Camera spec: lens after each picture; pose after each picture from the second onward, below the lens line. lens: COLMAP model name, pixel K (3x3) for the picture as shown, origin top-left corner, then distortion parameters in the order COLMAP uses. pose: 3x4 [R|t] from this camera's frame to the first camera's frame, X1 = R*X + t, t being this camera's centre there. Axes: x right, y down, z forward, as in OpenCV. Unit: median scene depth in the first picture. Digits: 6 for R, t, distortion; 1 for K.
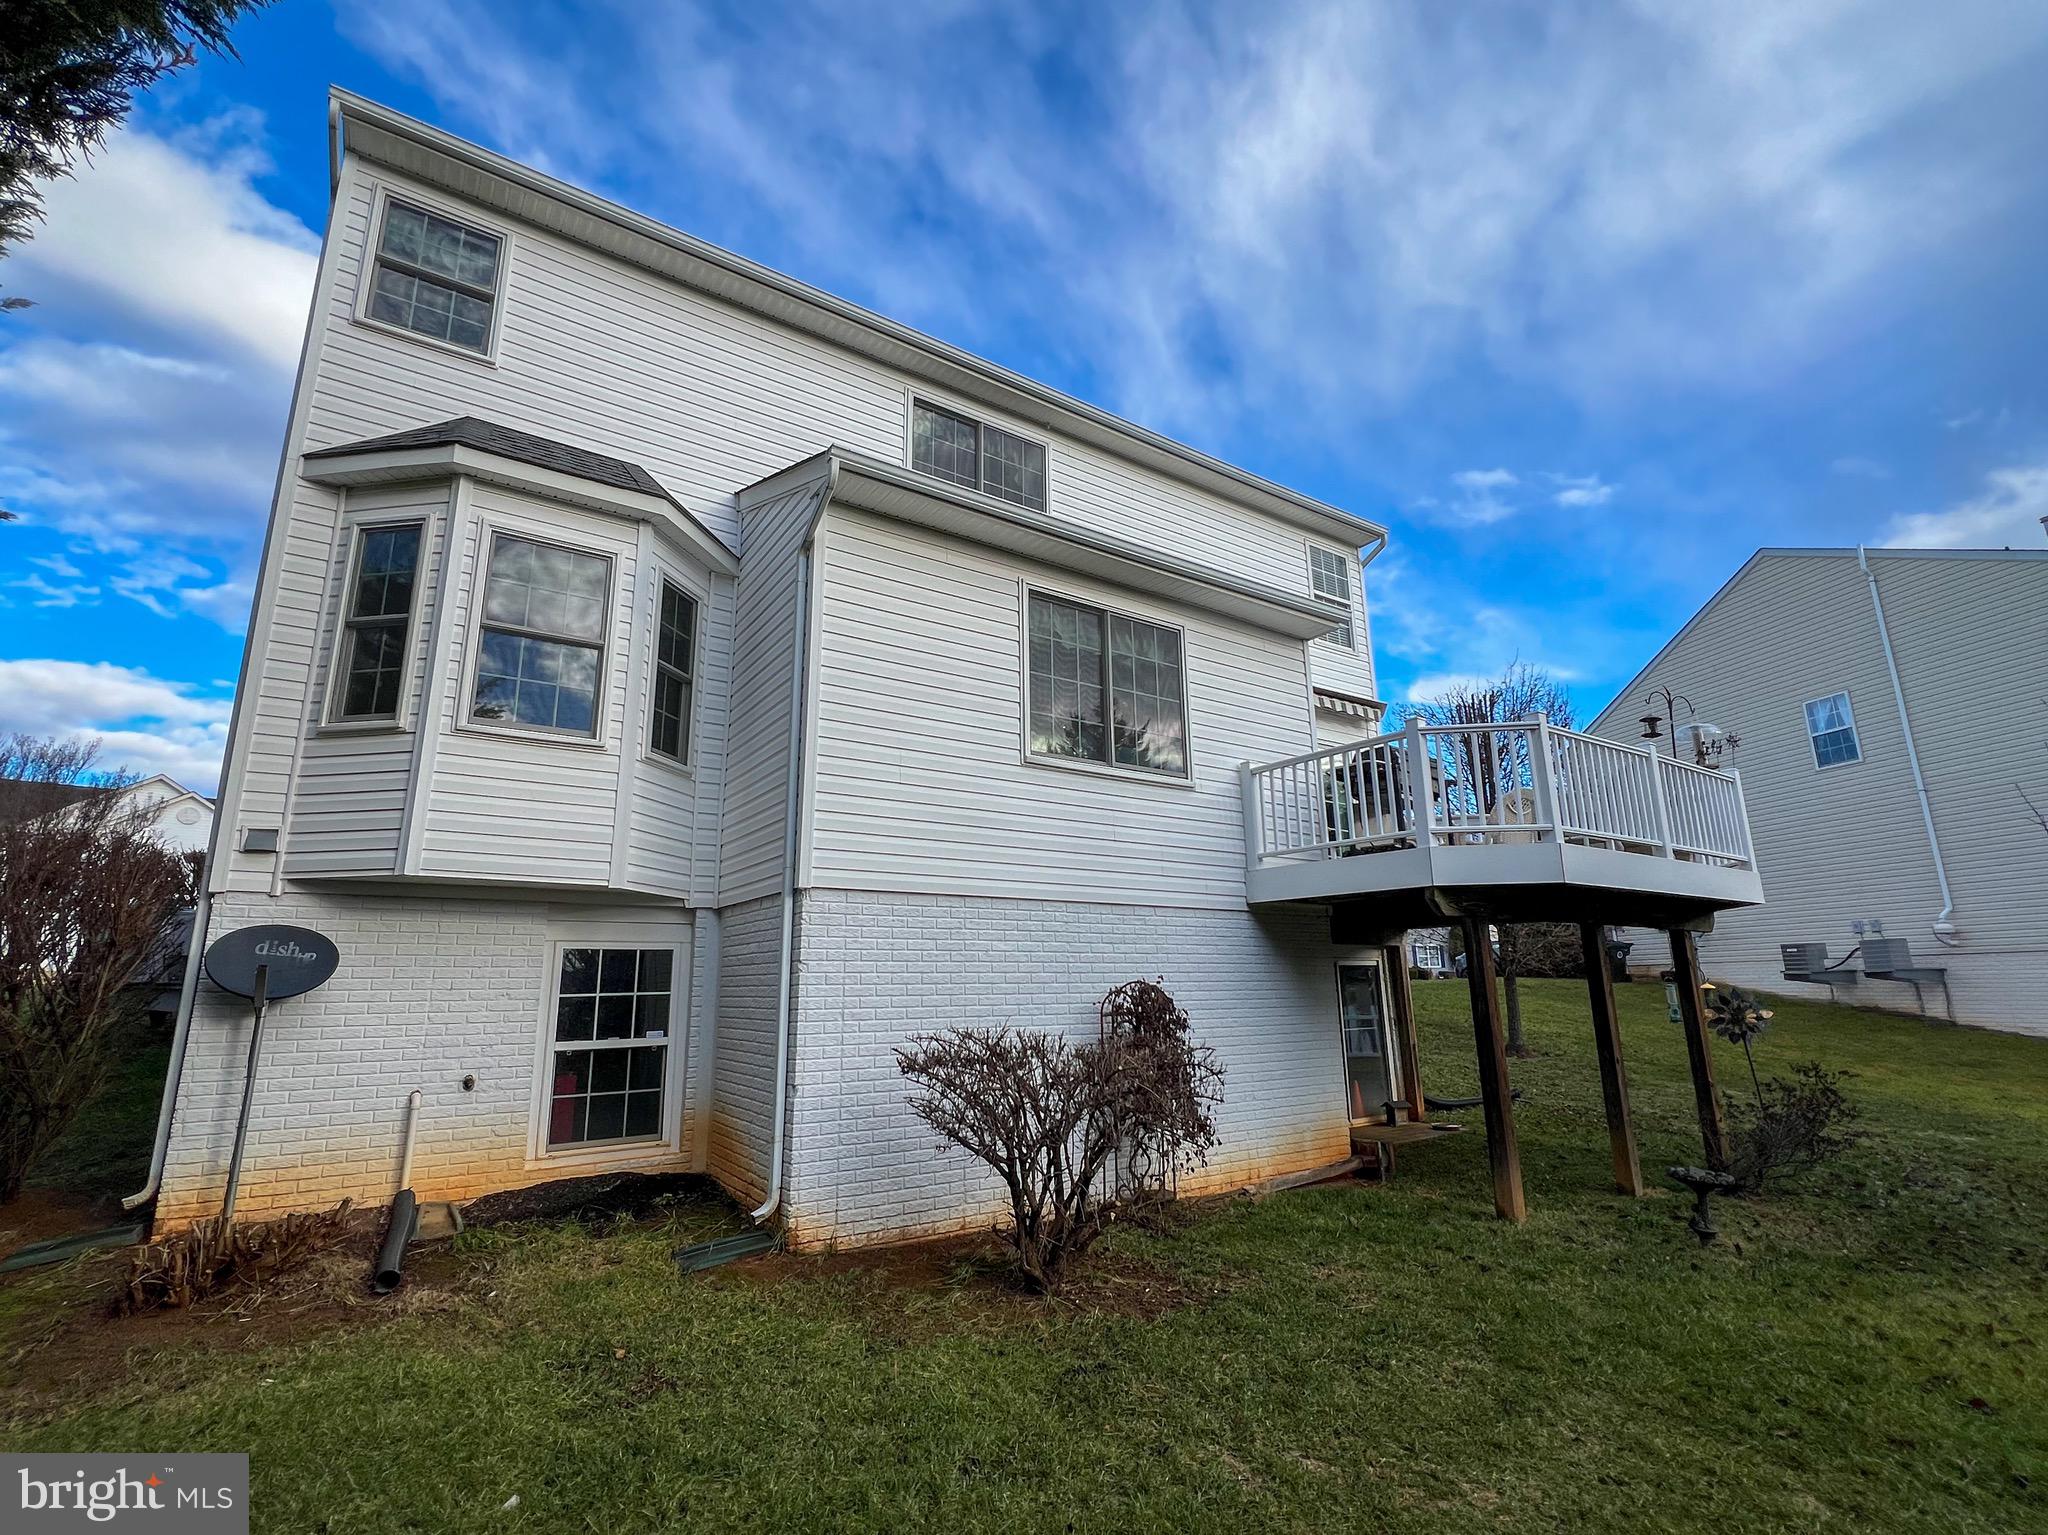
lens RADIAL K [[906.2, 0, 1000.0], [0, 906.2, 773.9], [0, 0, 1]] dist [-0.000502, 0.001334]
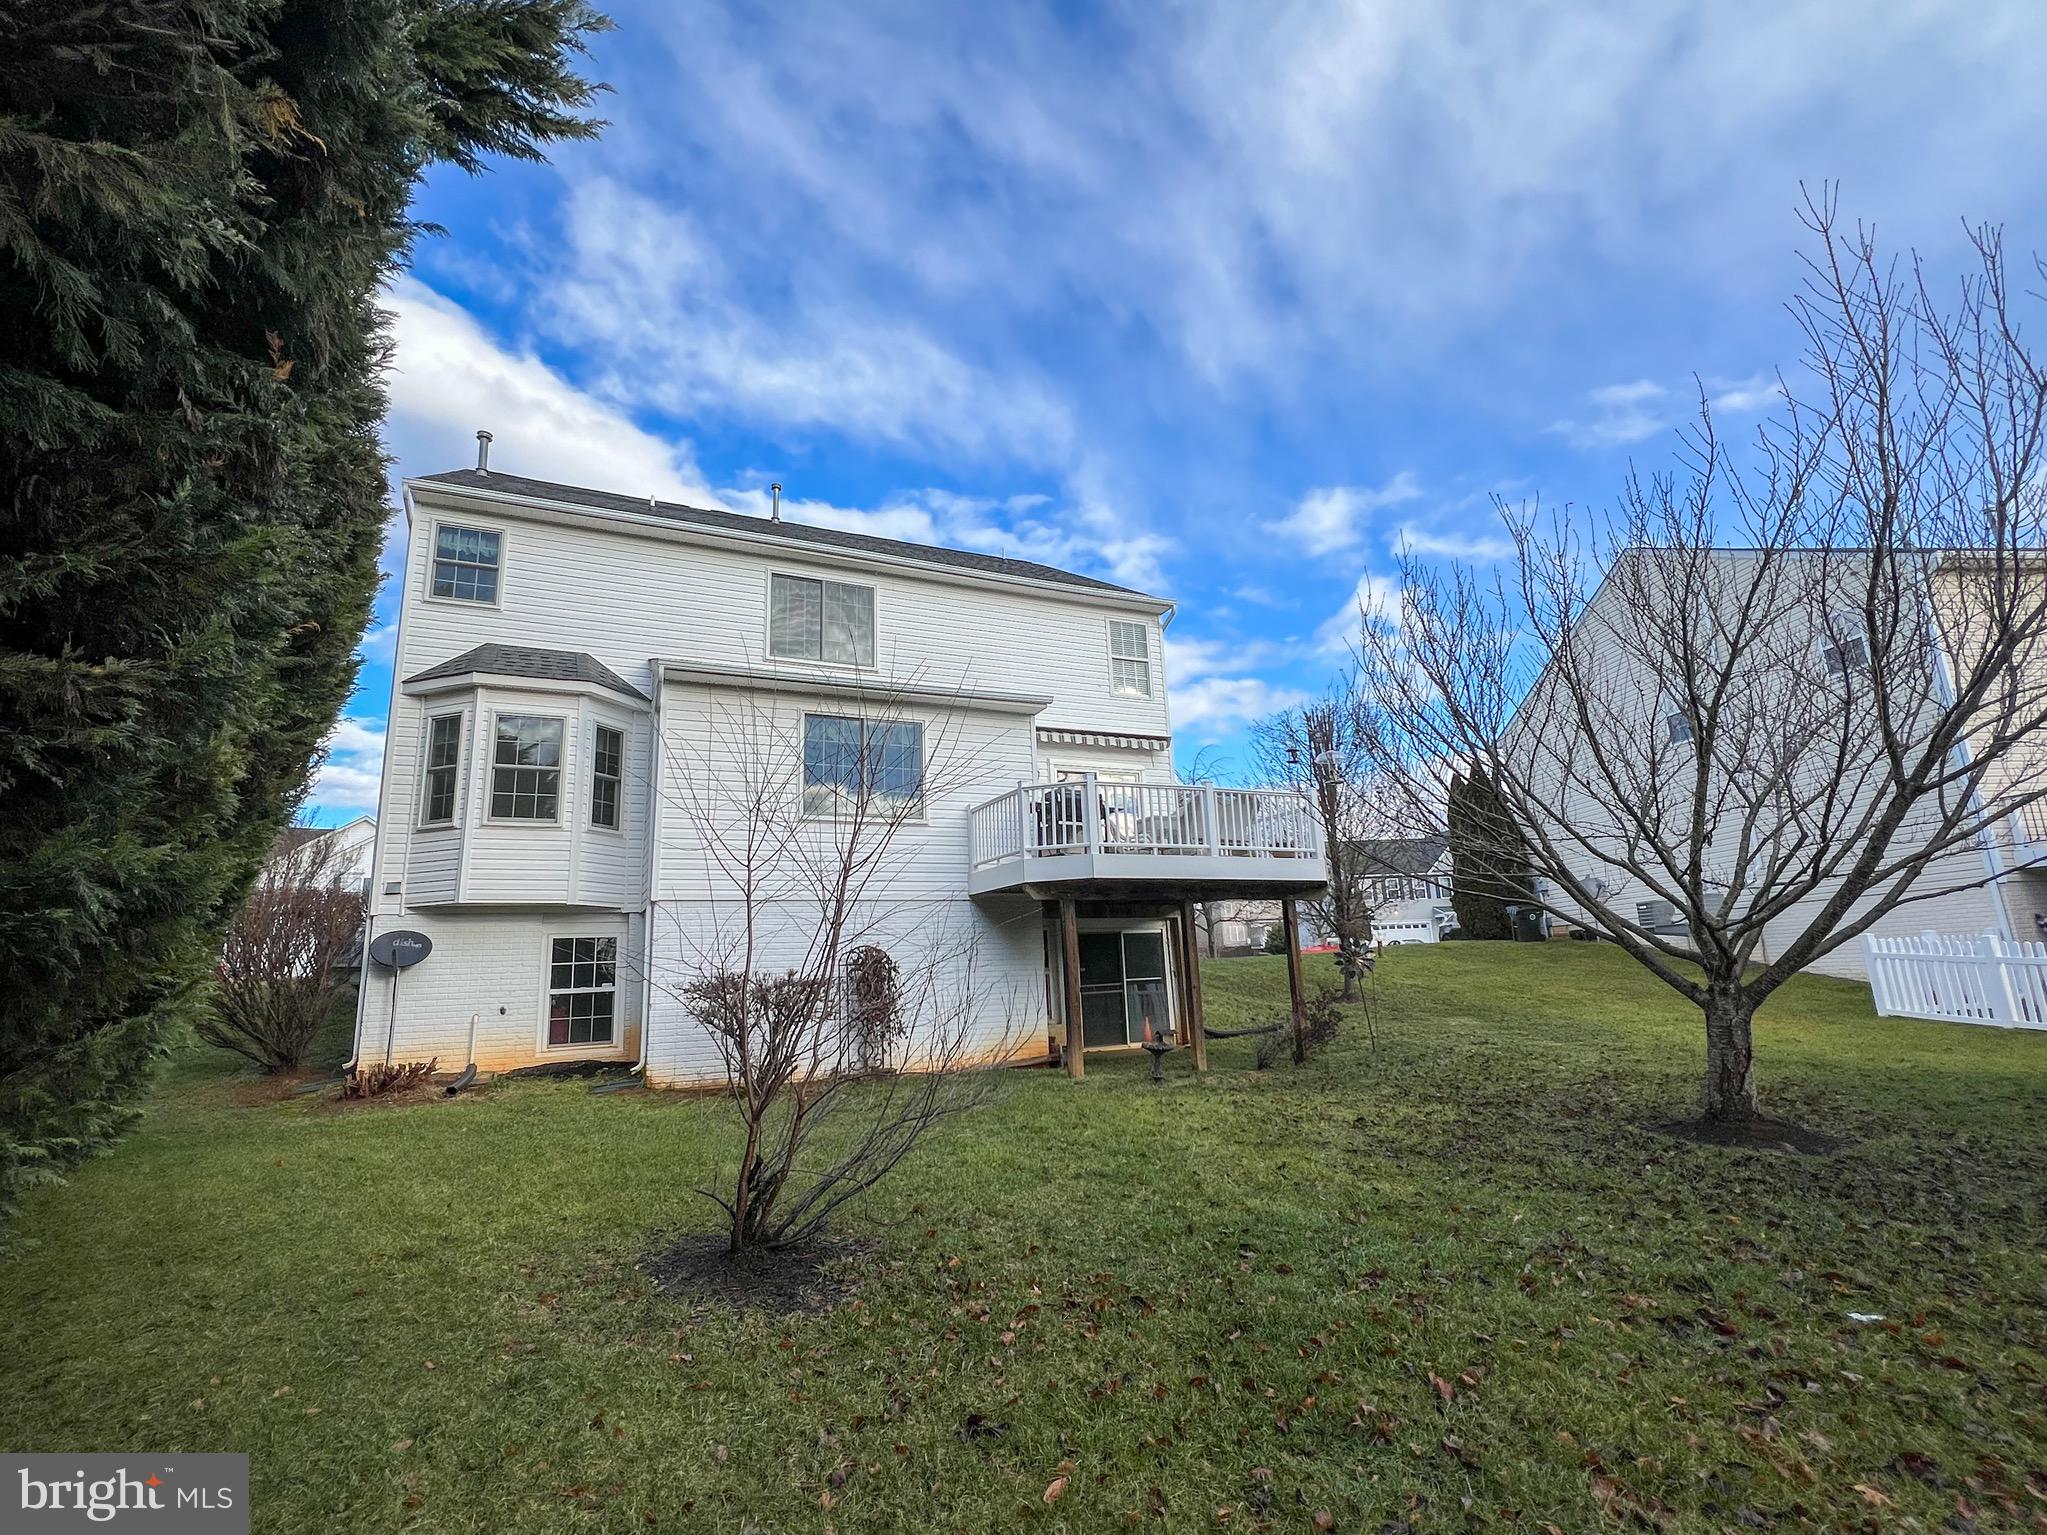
lens RADIAL K [[905.7, 0, 999.5], [0, 905.7, 773.9], [0, 0, 1]] dist [-0.000502, 0.001334]
pose [[0.988328, -0.060644, -0.139753, 0.709296], [0.062587, 0.997994, 0.009552, -0.100527], [0.138894, -0.018188, 0.990140, -0.694331]]
